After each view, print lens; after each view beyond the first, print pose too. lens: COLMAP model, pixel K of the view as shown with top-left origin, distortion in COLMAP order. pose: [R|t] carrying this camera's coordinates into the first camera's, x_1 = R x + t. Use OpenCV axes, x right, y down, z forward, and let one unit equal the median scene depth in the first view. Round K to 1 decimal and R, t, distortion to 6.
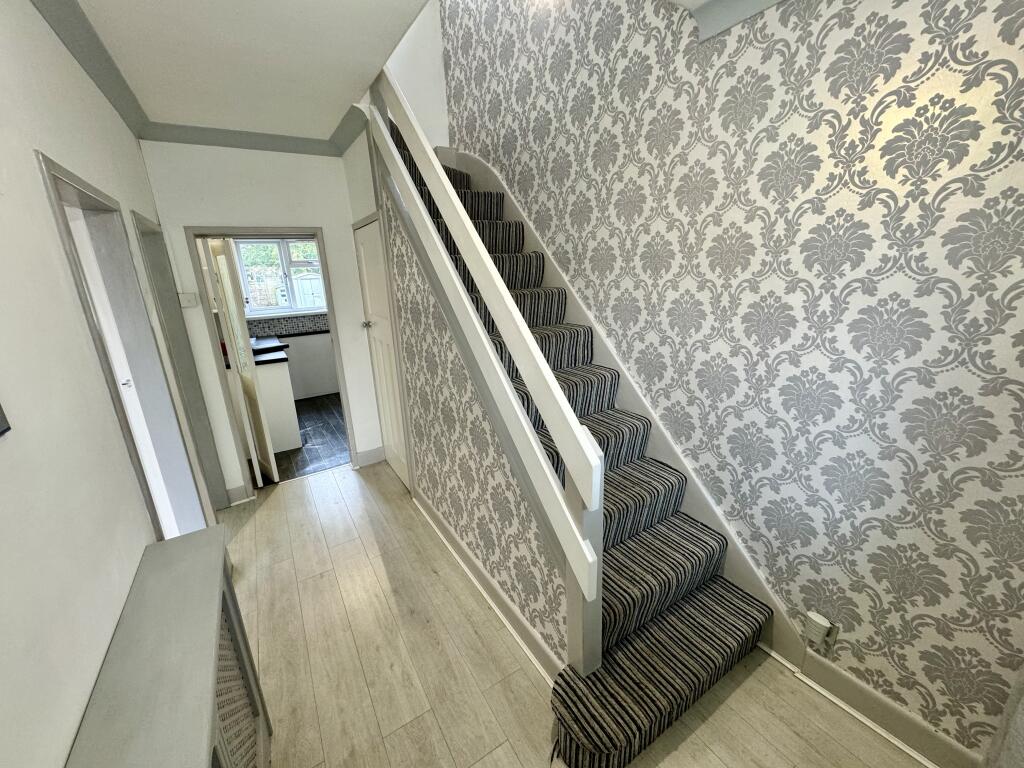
lens RADIAL K [[408.2, 0, 511.1], [0, 408.2, 384.0], [0, 0, 1]] dist [-0.001778, -0.000087]
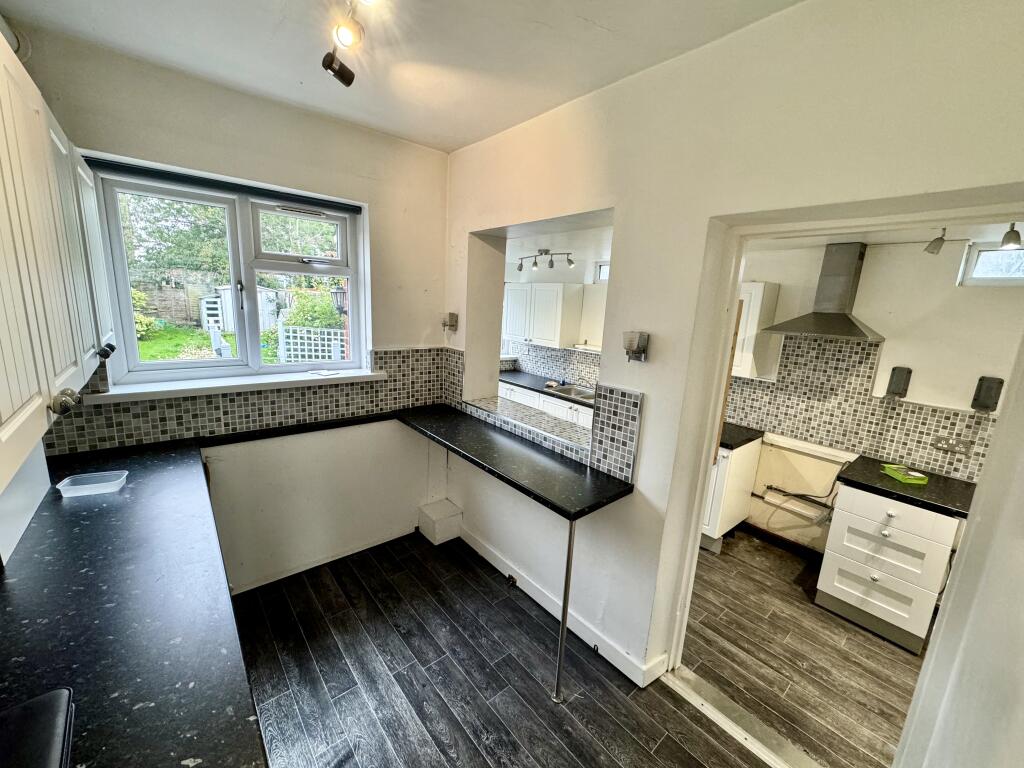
lens RADIAL K [[408.2, 0, 512.9], [0, 408.2, 381.8], [0, 0, 1]] dist [-0.001778, -0.000087]
pose [[0.987425, 0.058429, 0.146896, -0.329126], [-0.047022, 0.995688, -0.079963, -0.150372], [-0.150935, 0.072050, 0.985915, 0.550589]]
